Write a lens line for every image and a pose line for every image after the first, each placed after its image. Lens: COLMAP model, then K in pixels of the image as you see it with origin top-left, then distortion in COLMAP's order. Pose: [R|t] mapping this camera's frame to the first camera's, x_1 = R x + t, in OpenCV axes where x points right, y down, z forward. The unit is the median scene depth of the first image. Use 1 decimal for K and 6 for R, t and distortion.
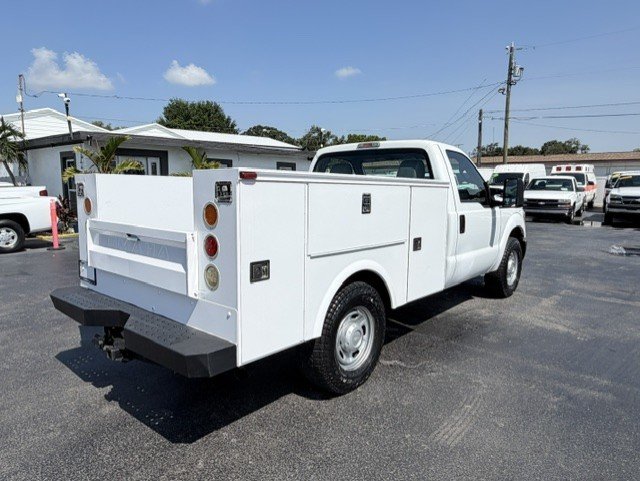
lens RADIAL K [[432.3, 0, 322.6], [0, 432.3, 241.0], [0, 0, 1]] dist [0.006221, -0.004072]
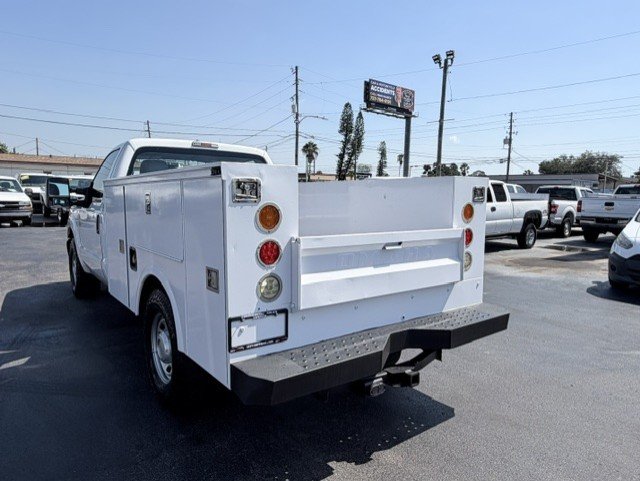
lens RADIAL K [[432.3, 0, 322.6], [0, 432.3, 241.0], [0, 0, 1]] dist [0.006221, -0.004072]
pose [[0.216403, -0.109553, 0.970138, -0.872109], [0.111832, 0.989925, 0.086842, -0.073630], [-0.969878, 0.089700, 0.226474, 0.614690]]
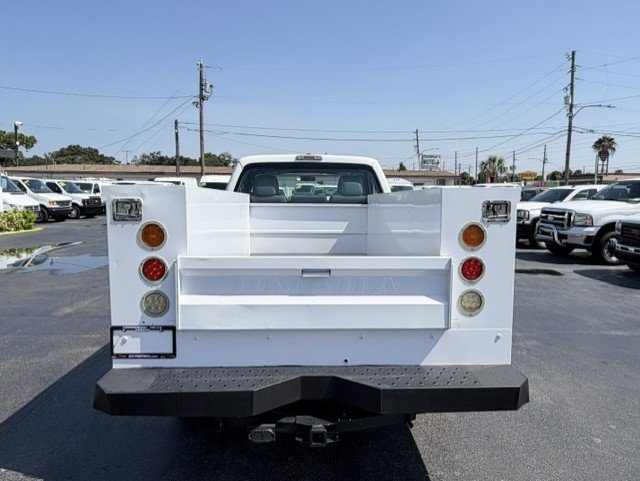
lens RADIAL K [[432.3, 0, 322.6], [0, 432.3, 241.0], [0, 0, 1]] dist [0.006221, -0.004072]
pose [[0.732806, -0.072554, 0.676558, -0.613203], [0.085028, 0.996269, 0.014743, -0.049307], [-0.675104, 0.046722, 0.736242, 0.286824]]
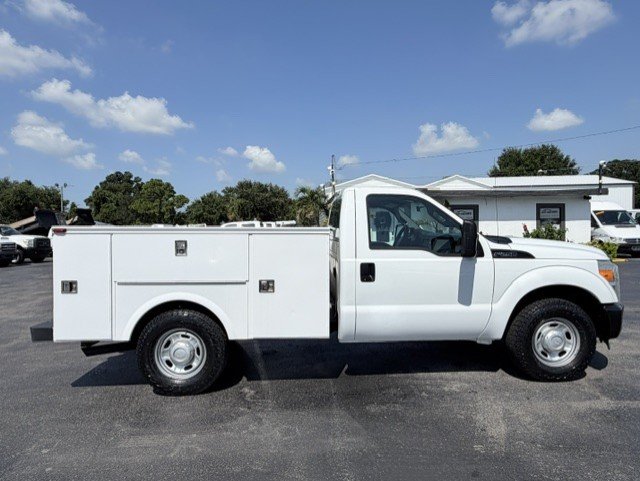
lens RADIAL K [[398.0, 0, 322.6], [0, 398.0, 237.7], [0, 0, 1]] dist [0.003085, -0.001983]
pose [[0.685766, 0.000003, -0.727823, 0.889947], [-0.076159, 0.994511, -0.071753, -0.045666], [0.723827, 0.104636, 0.682001, 0.344697]]
